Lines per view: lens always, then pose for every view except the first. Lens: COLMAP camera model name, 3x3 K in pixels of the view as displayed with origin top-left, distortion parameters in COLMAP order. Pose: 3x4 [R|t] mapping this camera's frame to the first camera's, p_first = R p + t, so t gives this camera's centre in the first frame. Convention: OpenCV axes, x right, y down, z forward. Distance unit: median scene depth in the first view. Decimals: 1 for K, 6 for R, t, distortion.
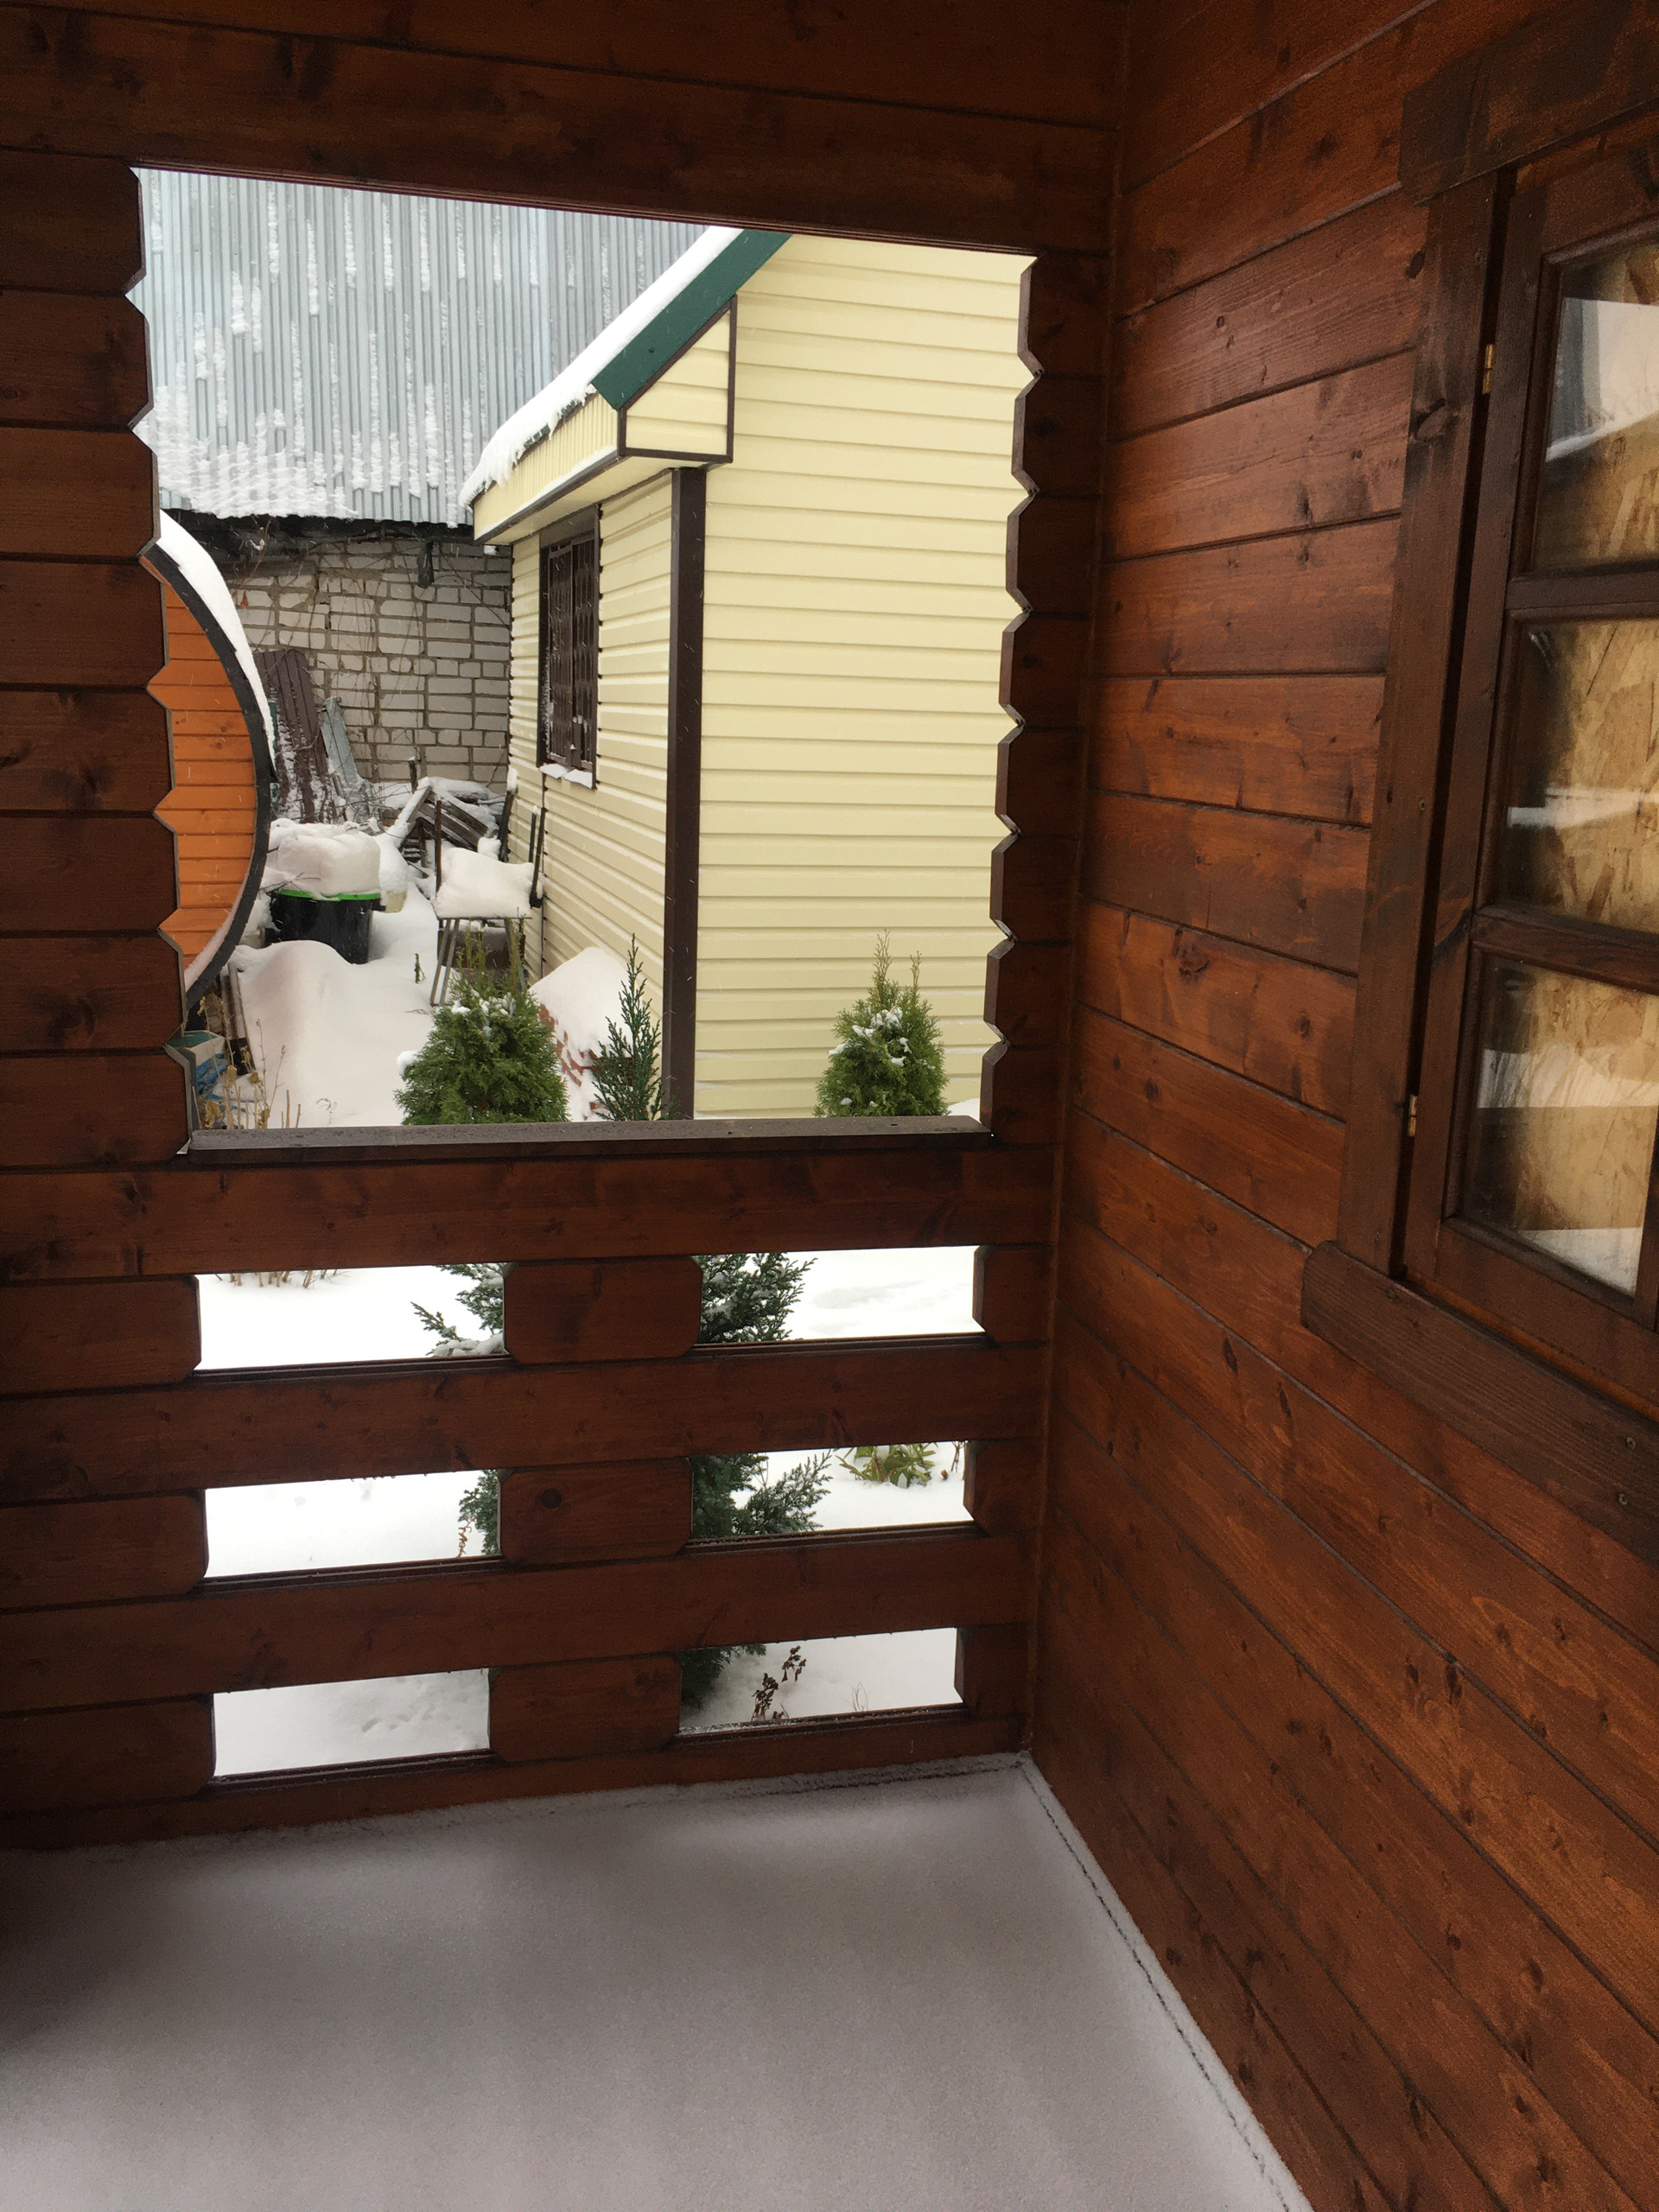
lens RADIAL K [[1862.9, 0, 816.9], [0, 1862.9, 1097.9], [0, 0, 1]] dist [0.071284, -0.090715]
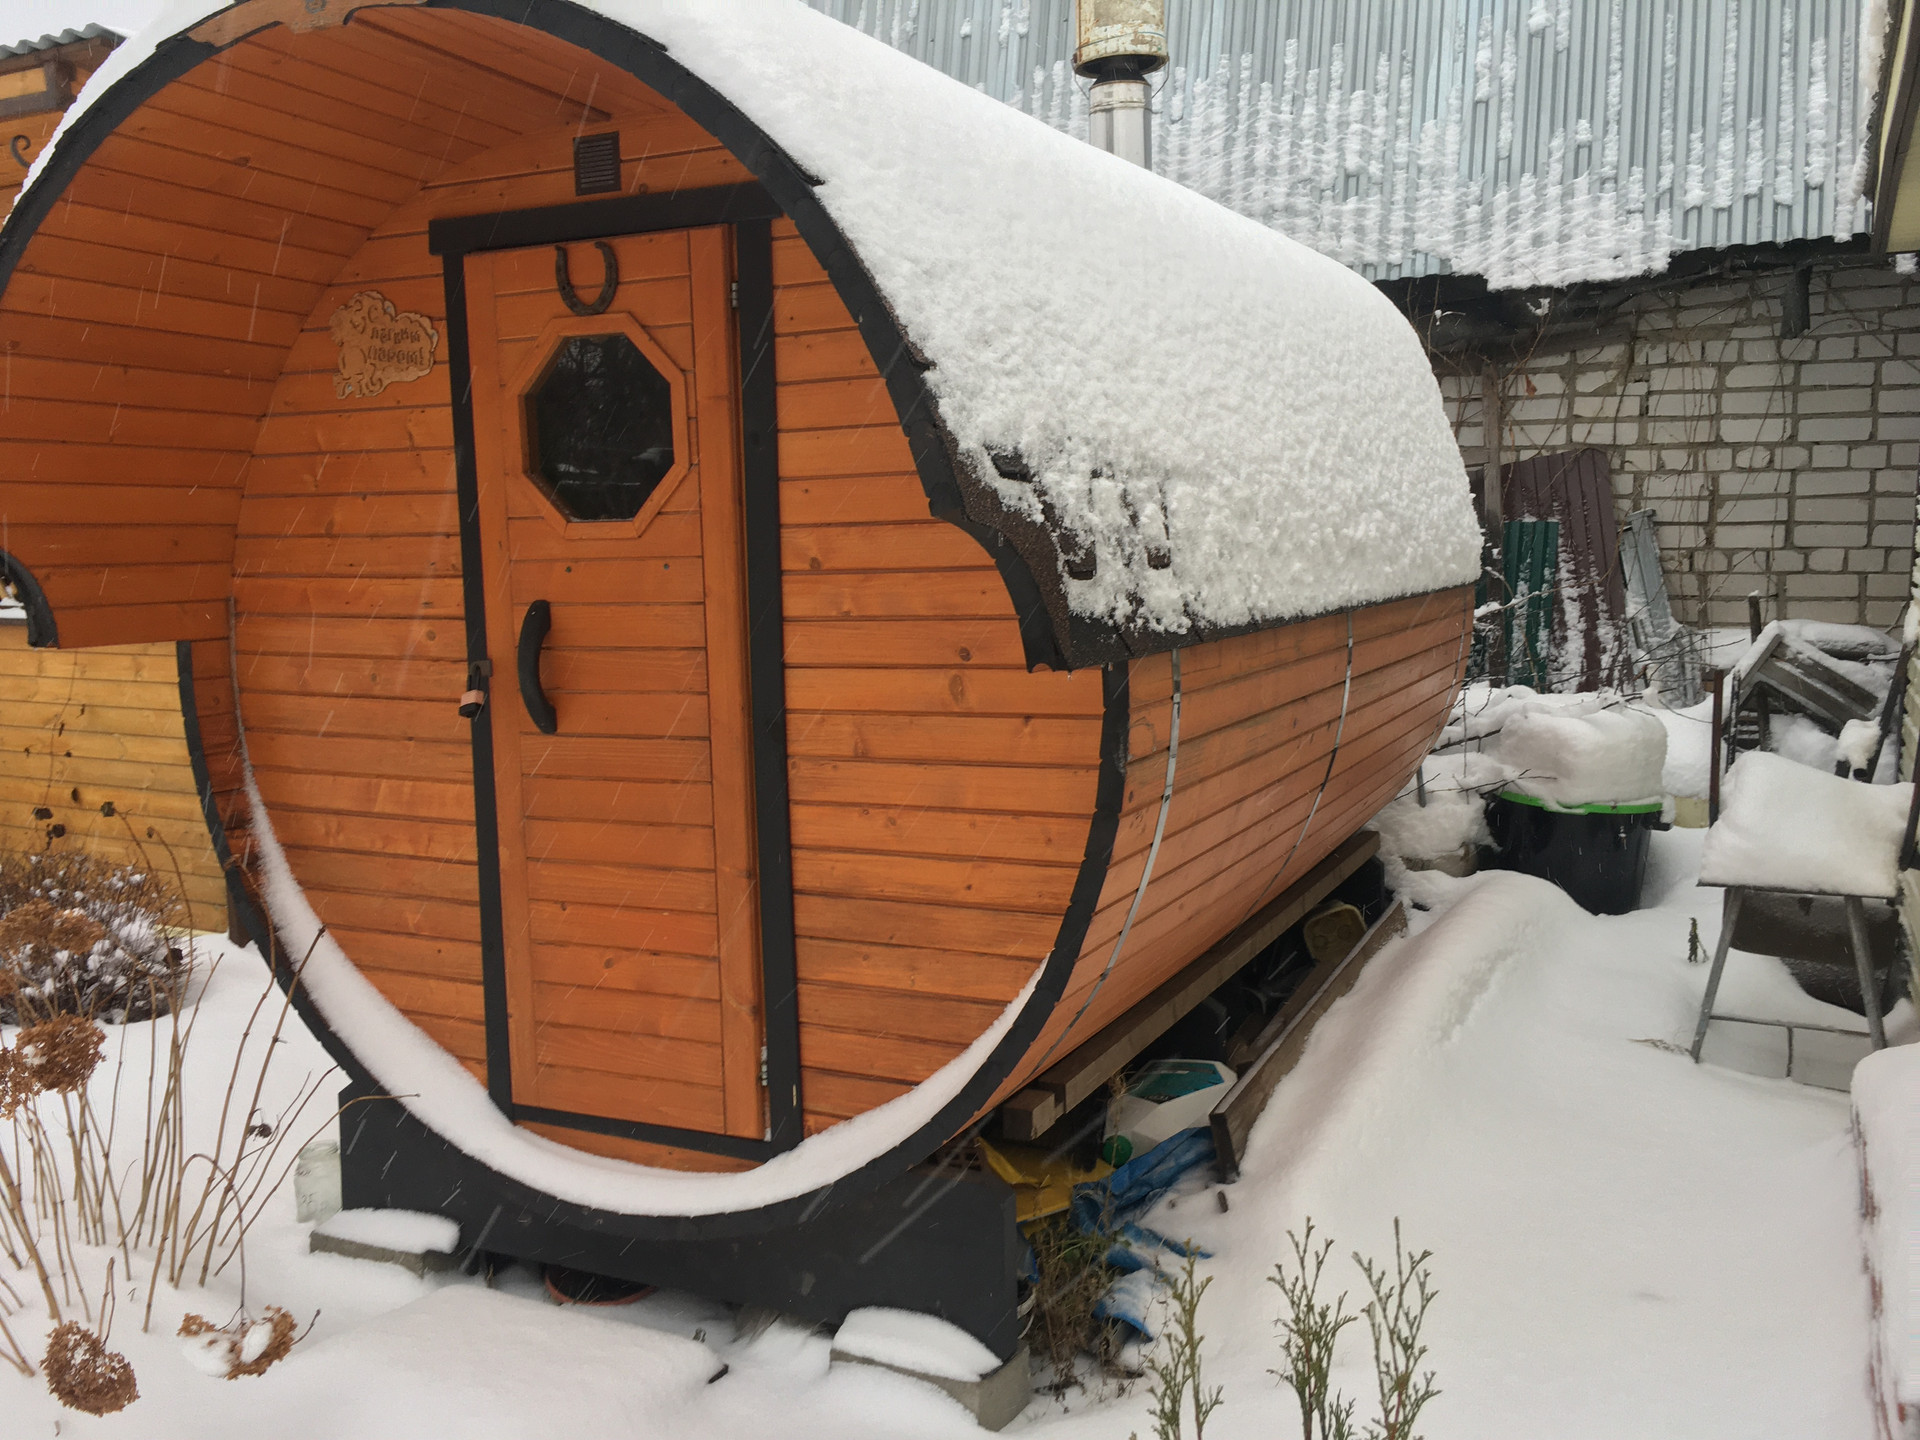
lens RADIAL K [[1617.0, 0, 970.1], [0, 1617.0, 706.8], [0, 0, 1]] dist [0.071284, -0.090715]
pose [[0.740175, 0.029931, -0.671748, -0.031636], [-0.103107, 0.992246, -0.069398, -0.072634], [0.664462, 0.120628, 0.737522, 0.393823]]
